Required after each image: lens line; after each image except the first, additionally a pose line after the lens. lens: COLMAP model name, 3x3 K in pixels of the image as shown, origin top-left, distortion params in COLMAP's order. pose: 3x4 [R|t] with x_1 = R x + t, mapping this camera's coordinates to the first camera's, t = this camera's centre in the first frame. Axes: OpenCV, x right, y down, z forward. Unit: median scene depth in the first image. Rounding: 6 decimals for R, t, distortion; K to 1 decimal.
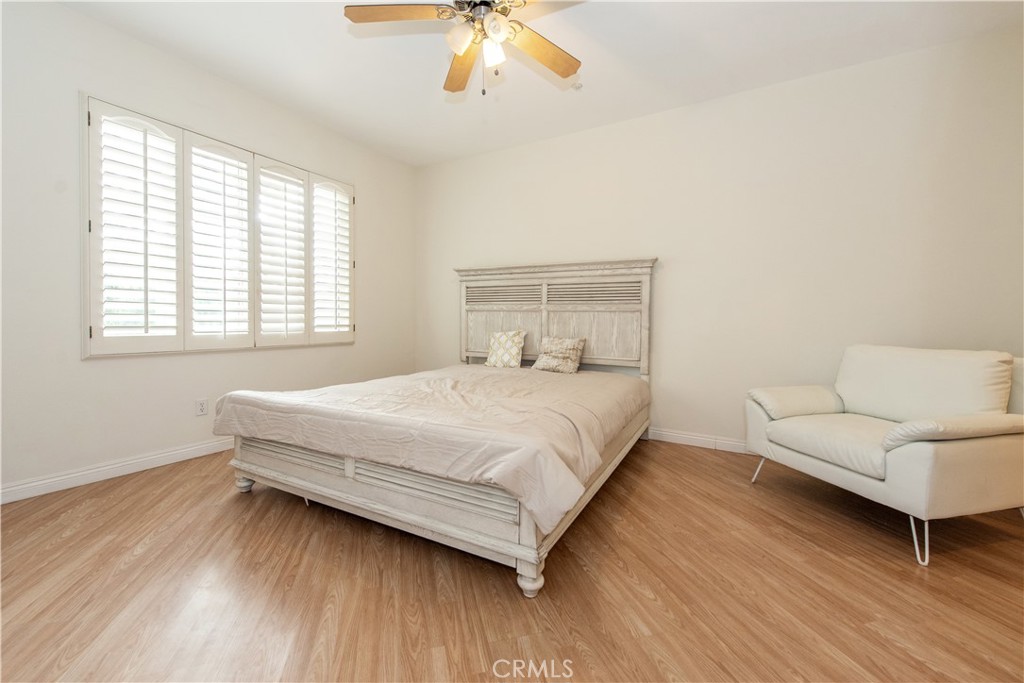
lens RADIAL K [[408.7, 0, 512.8], [0, 408.7, 324.6], [0, 0, 1]] dist [0.009385, -0.001551]
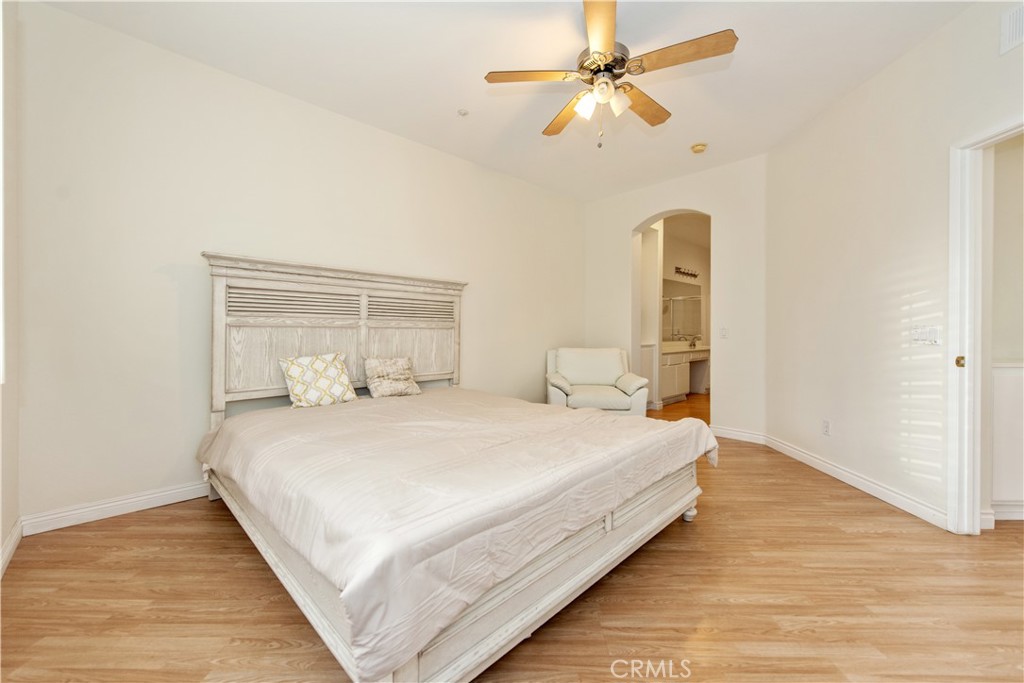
lens RADIAL K [[408.7, 0, 508.9], [0, 408.7, 335.8], [0, 0, 1]] dist [0.009385, -0.001551]
pose [[0.276696, -0.021389, 0.960719, -0.651515], [0.011492, 0.999754, 0.018948, -0.028899], [-0.960889, 0.005798, 0.276874, 0.490836]]
